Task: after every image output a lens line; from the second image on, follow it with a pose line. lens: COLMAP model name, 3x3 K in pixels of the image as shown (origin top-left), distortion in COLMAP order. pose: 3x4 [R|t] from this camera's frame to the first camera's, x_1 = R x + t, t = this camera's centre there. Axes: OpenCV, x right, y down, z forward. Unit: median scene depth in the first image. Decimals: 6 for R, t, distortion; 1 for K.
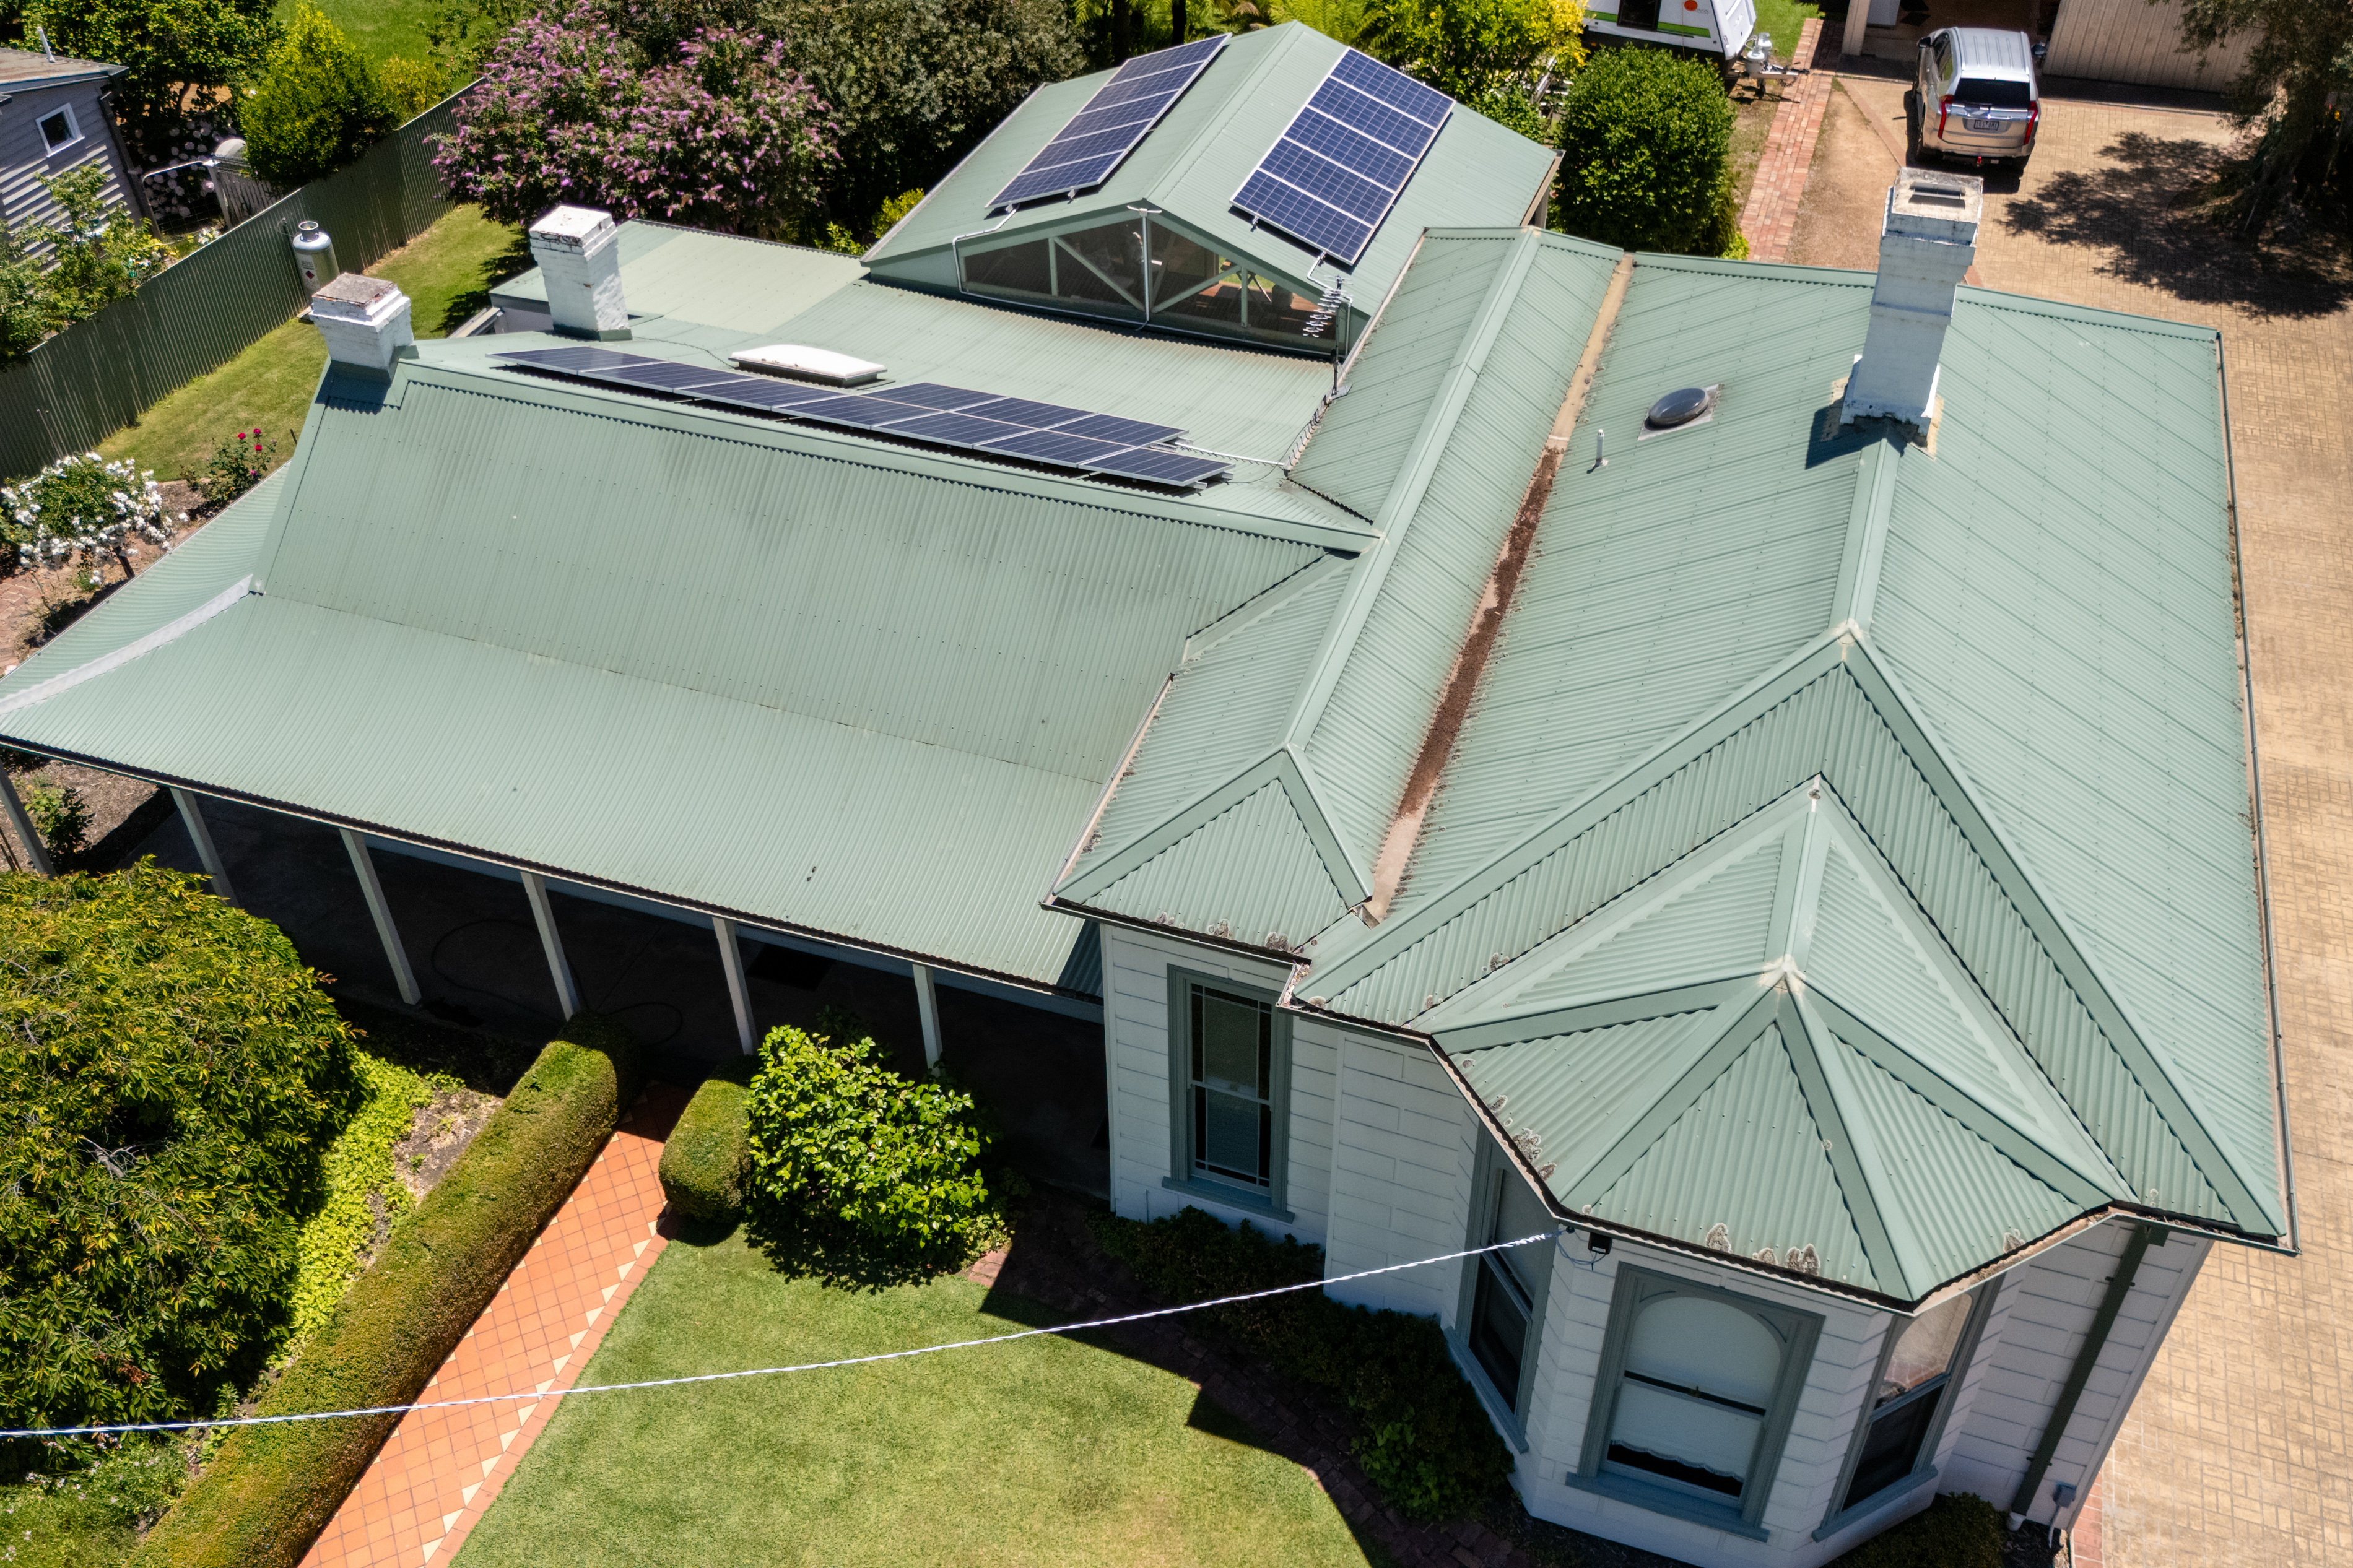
lens RADIAL K [[2001.6, 0, 1305.6], [0, 2001.6, 783.3], [0, 0, 1]] dist [0.089741, -0.004755]
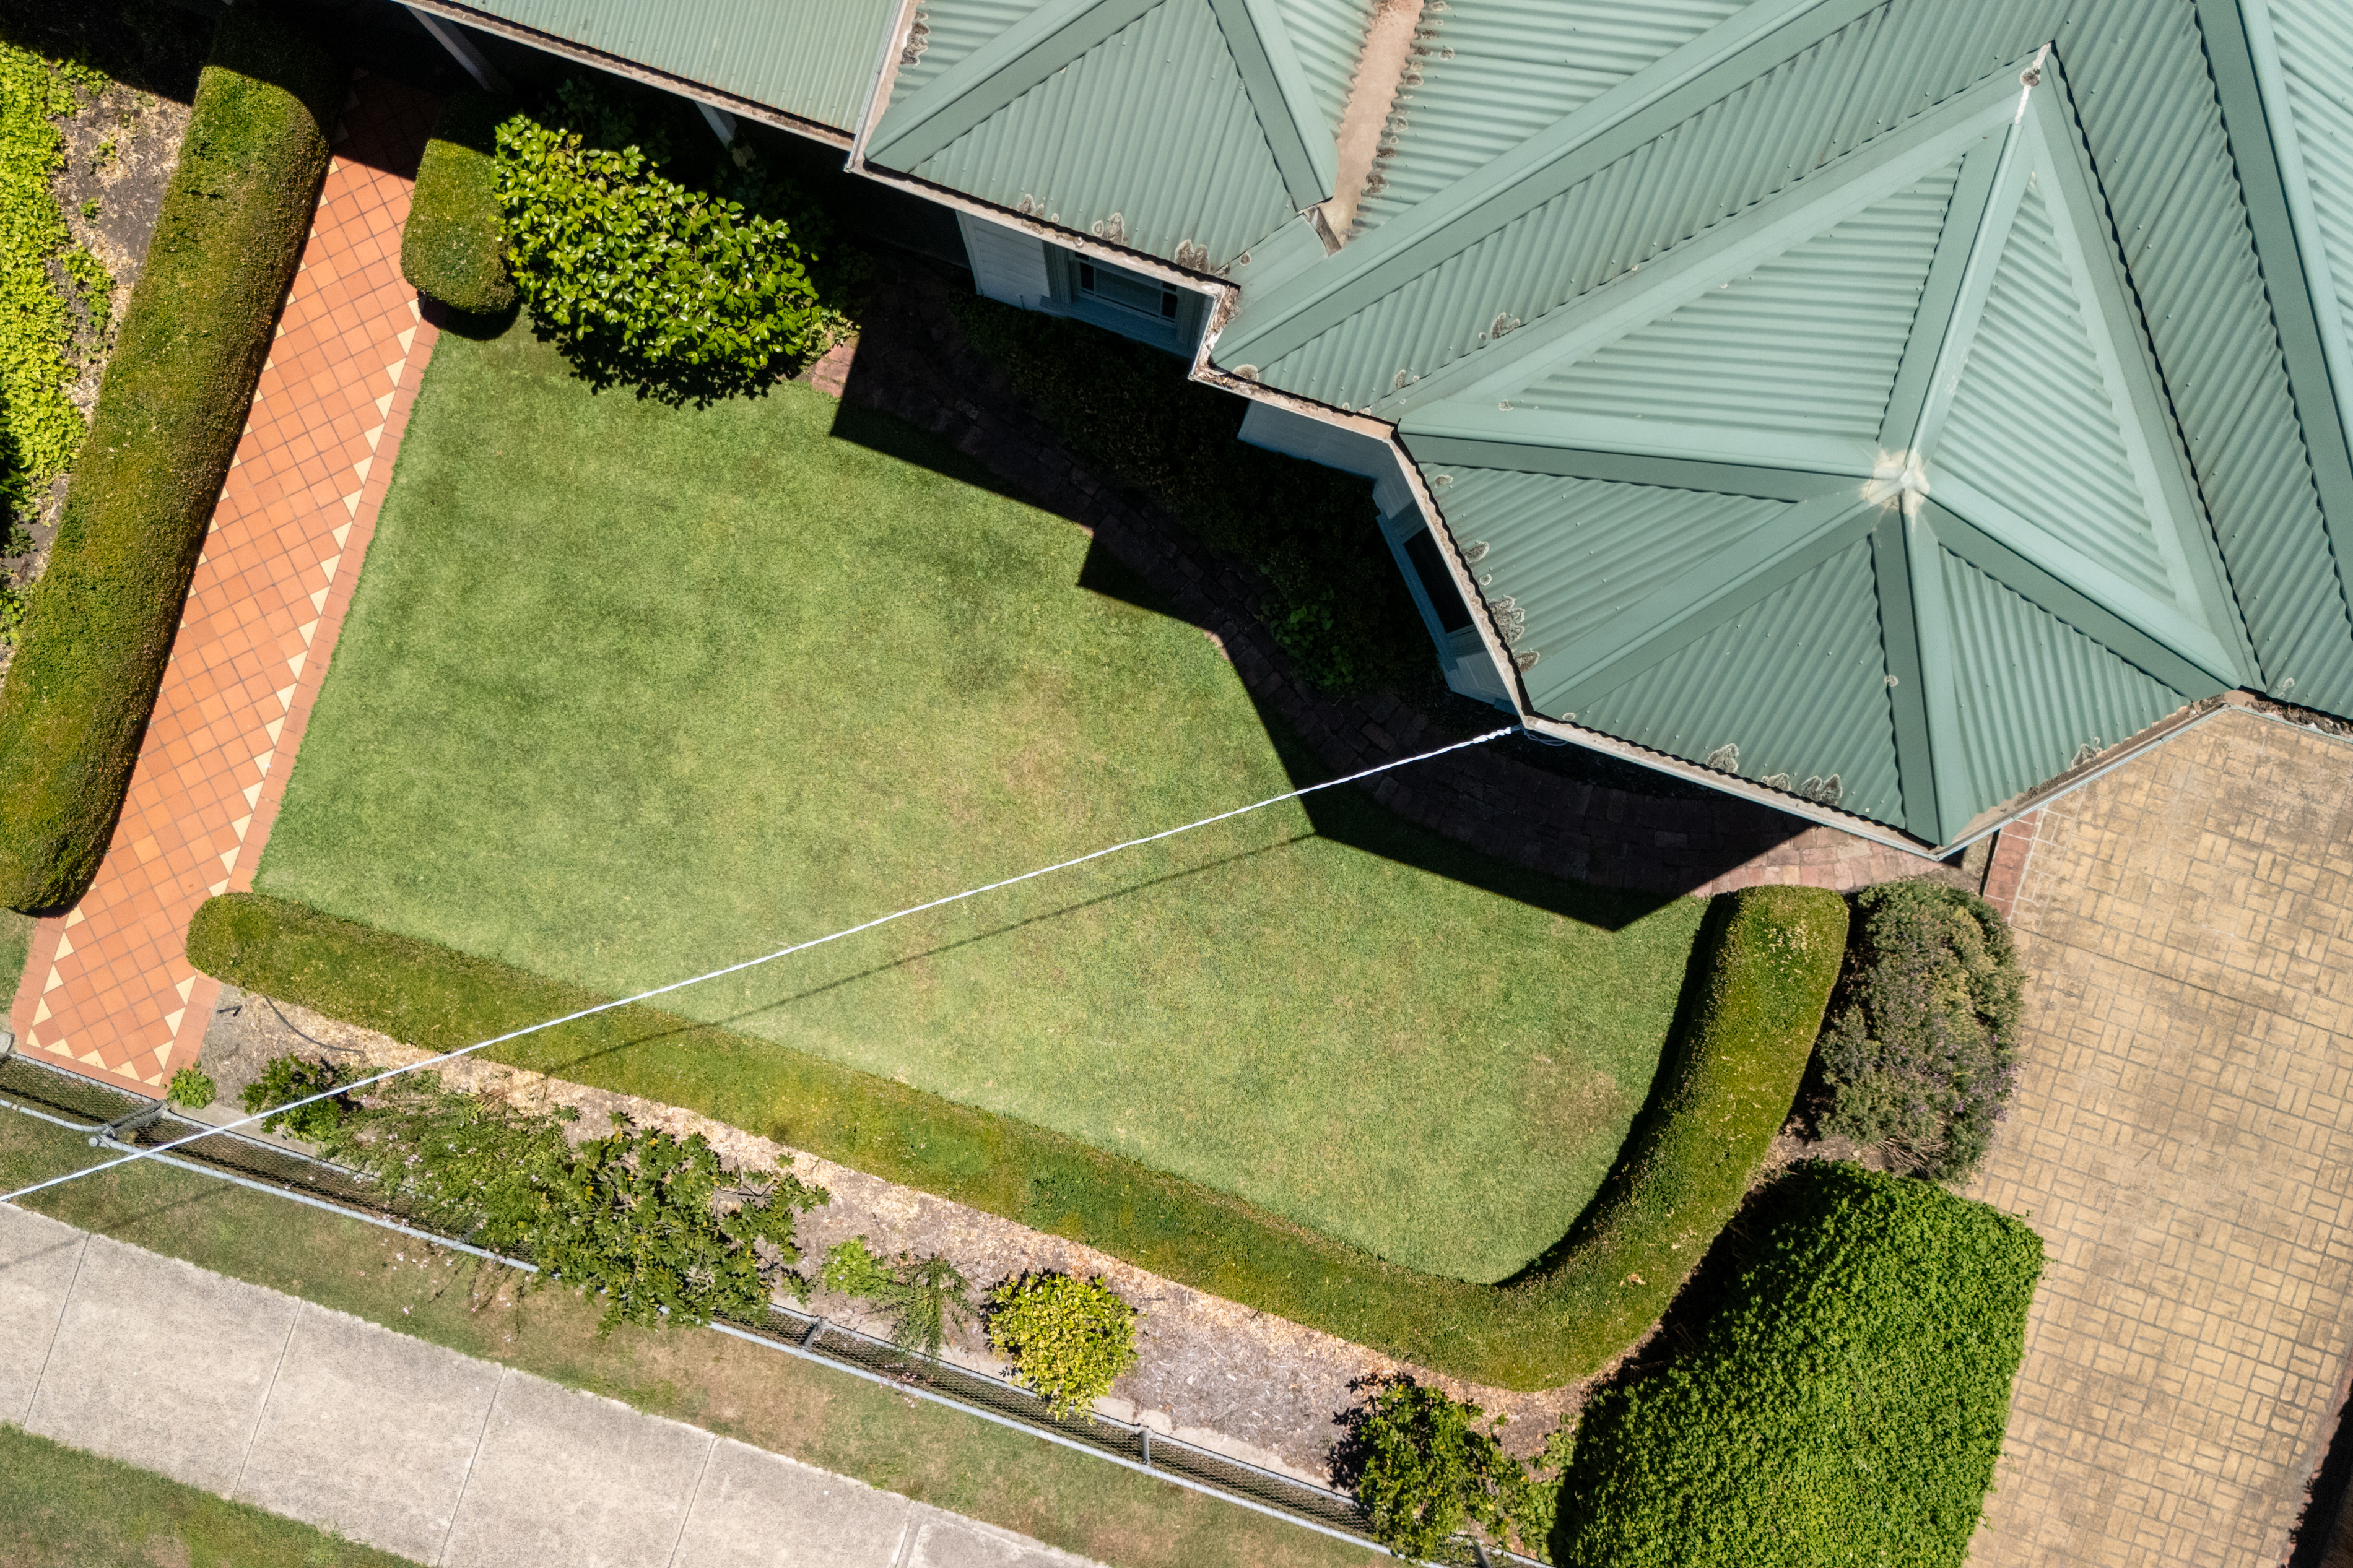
lens RADIAL K [[2014.2, 0, 1181.1], [0, 2014.2, 783.0], [0, 0, 1]] dist [0.088779, -0.072844]
pose [[0.999679, 0.025116, 0.003345, -0.014110], [-0.019168, 0.663302, 0.748107, -0.292967], [0.016571, -0.747931, 0.663570, 0.344230]]
